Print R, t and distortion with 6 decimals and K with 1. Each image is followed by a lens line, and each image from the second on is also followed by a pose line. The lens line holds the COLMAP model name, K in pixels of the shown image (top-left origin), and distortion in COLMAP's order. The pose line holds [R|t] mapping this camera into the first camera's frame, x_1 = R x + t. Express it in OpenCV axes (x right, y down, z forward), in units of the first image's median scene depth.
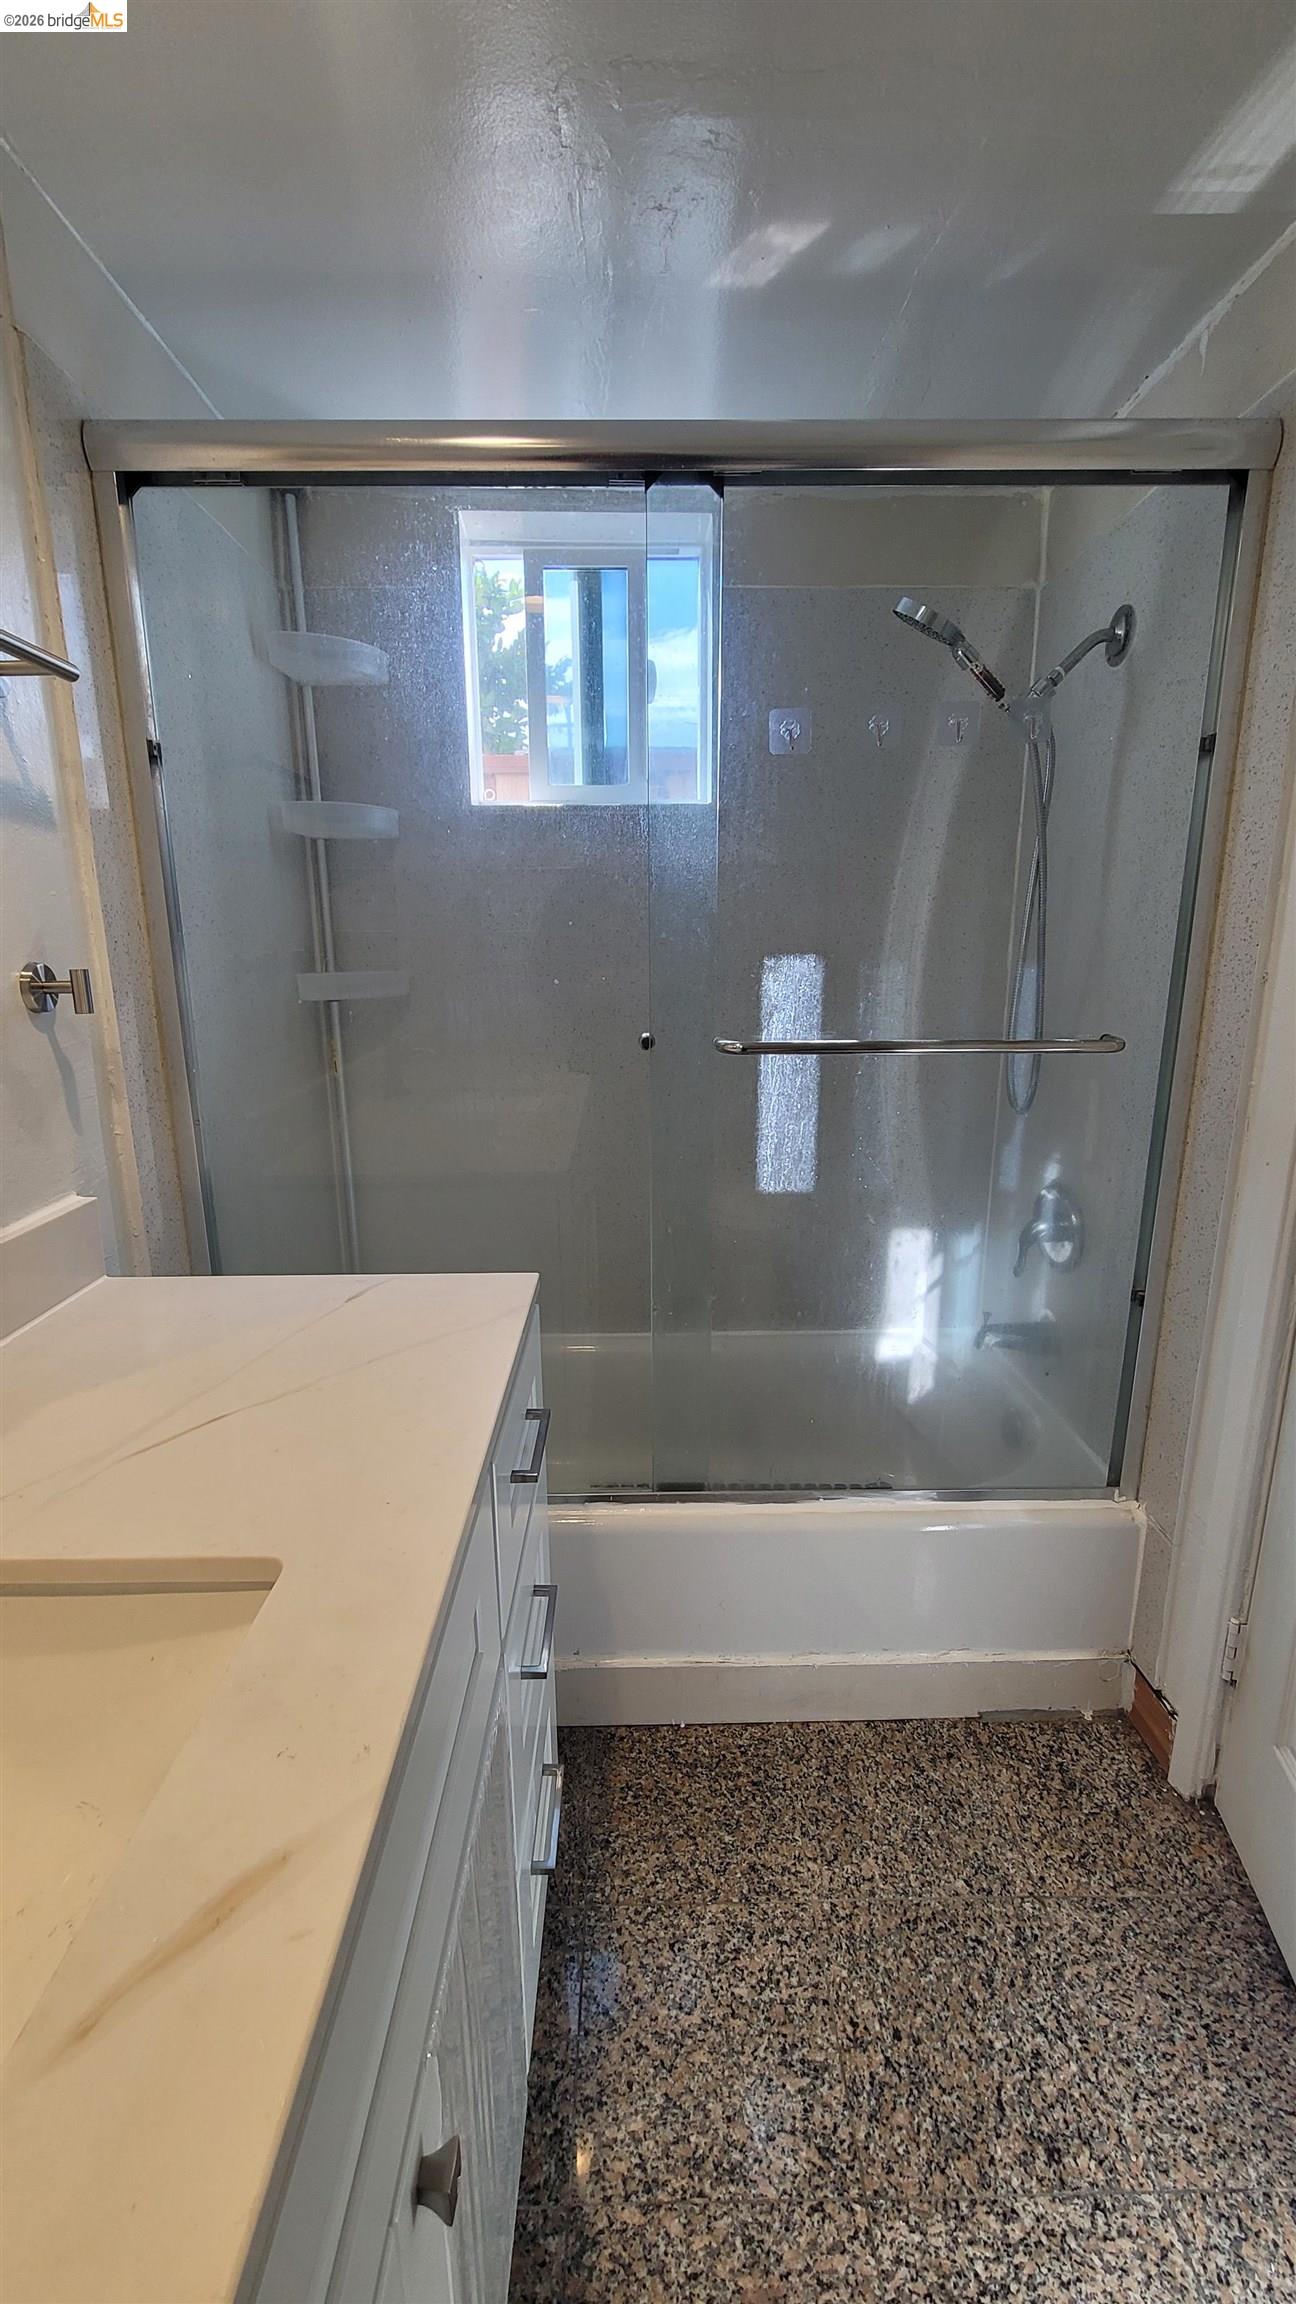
lens RADIAL K [[942.6, 0, 647.7], [0, 942.6, 1155.5], [0, 0, 1]] dist [-0.002153, 0.001229]
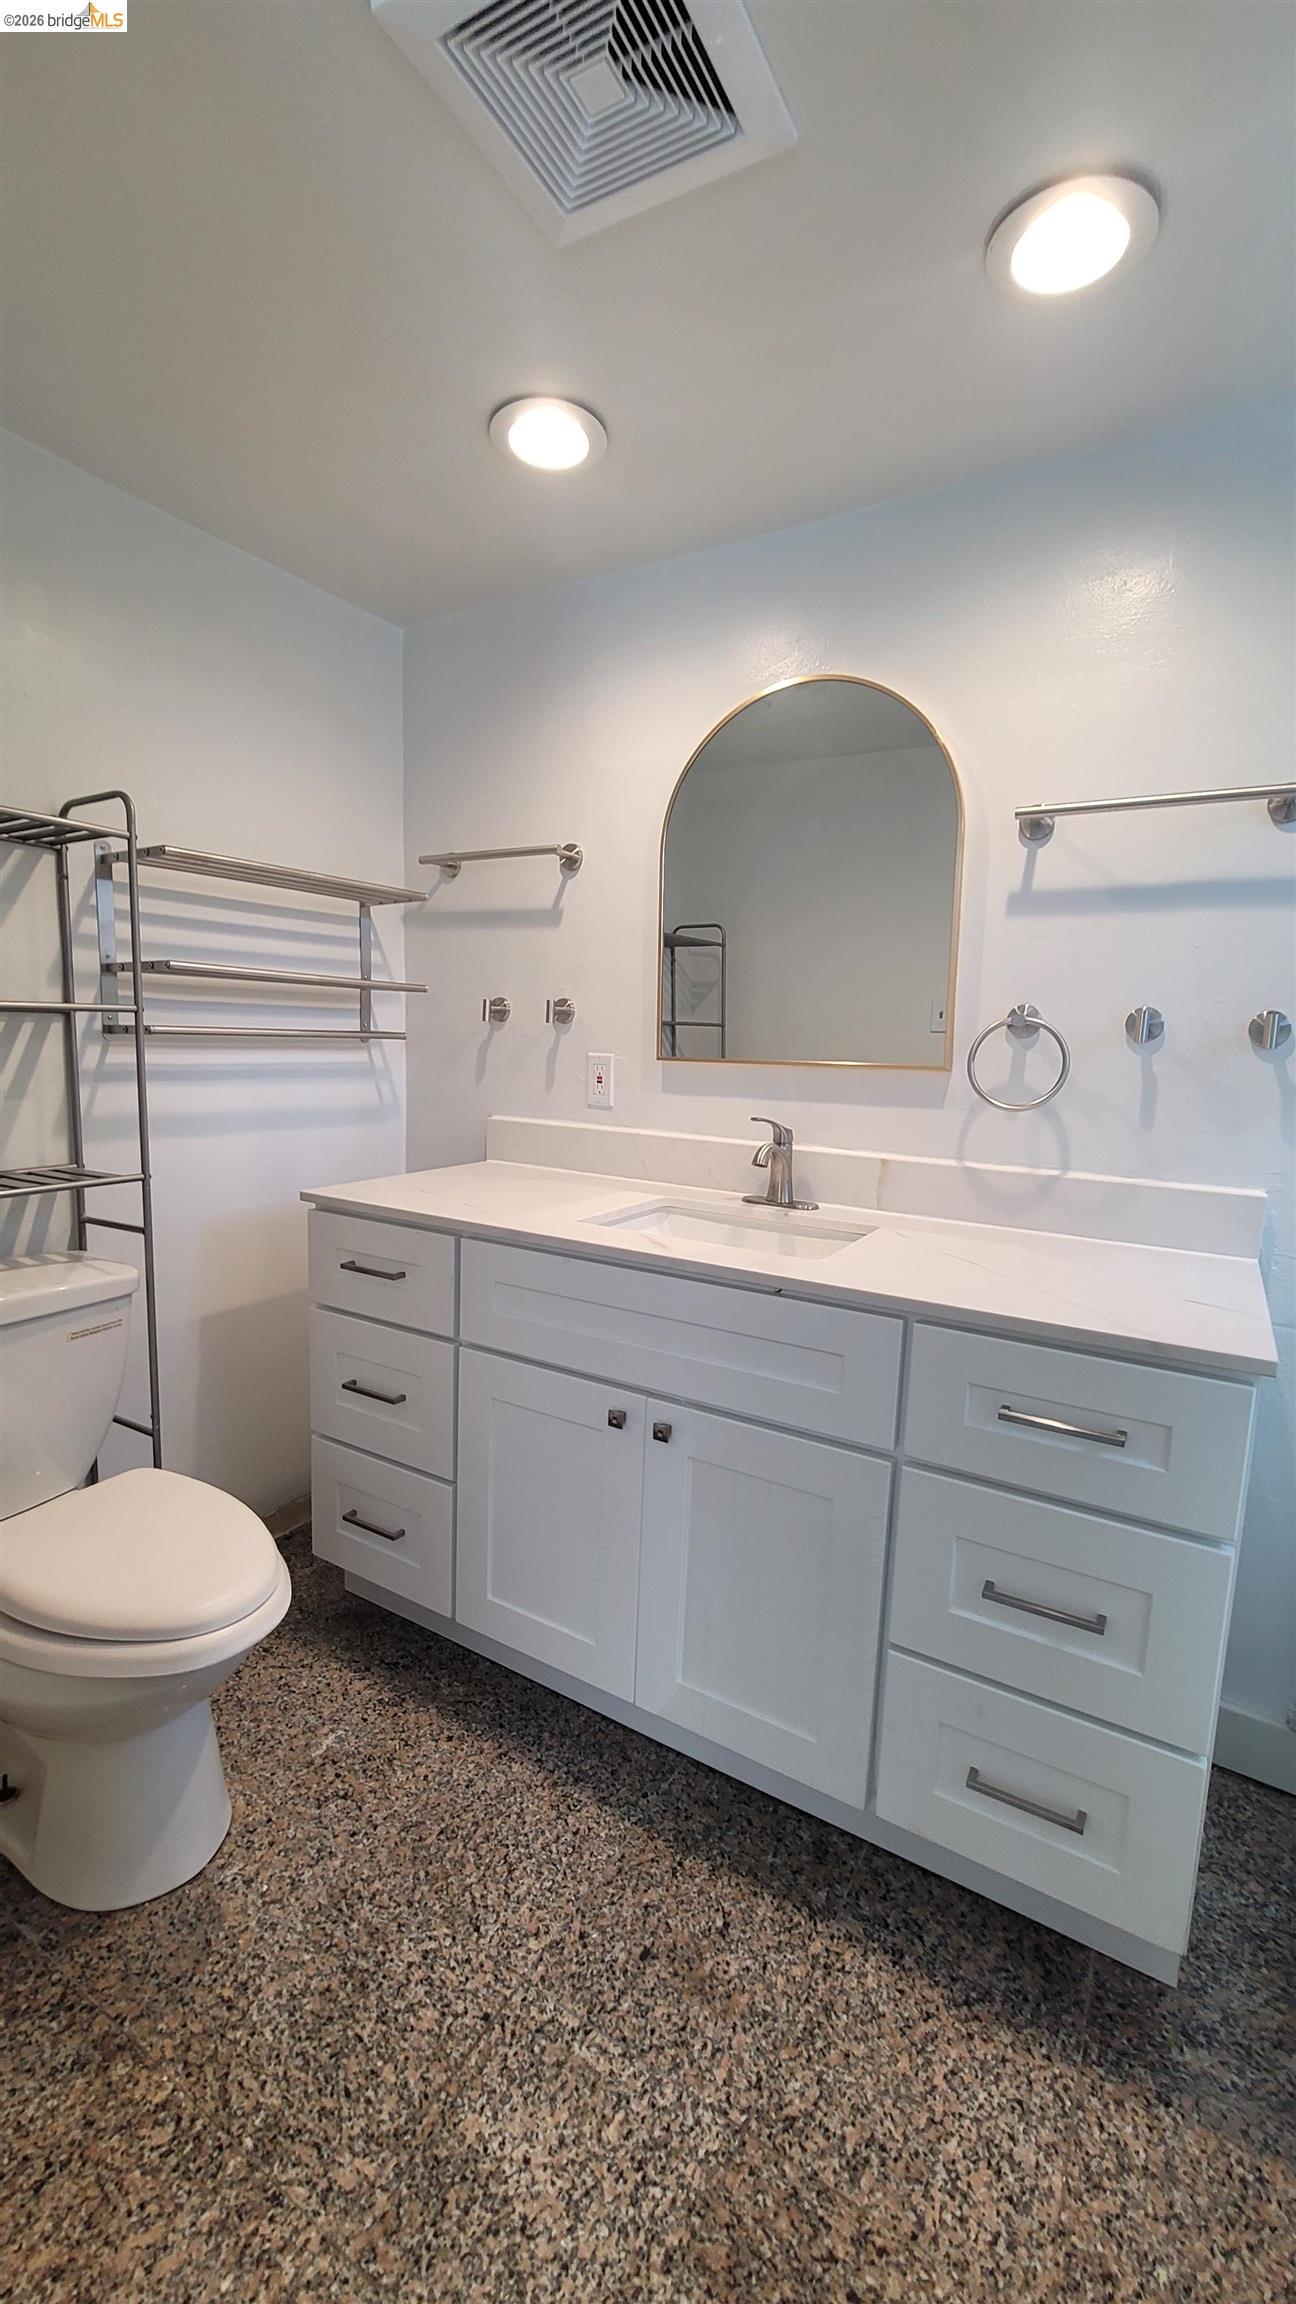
lens RADIAL K [[942.6, 0, 646.5], [0, 942.6, 1152.7], [0, 0, 1]] dist [-0.002153, 0.001229]
pose [[-0.516713, 0.103527, -0.849876, 1.003185], [-0.227911, 0.940212, 0.253098, -0.155465], [0.825266, 0.324475, -0.462225, 0.973891]]
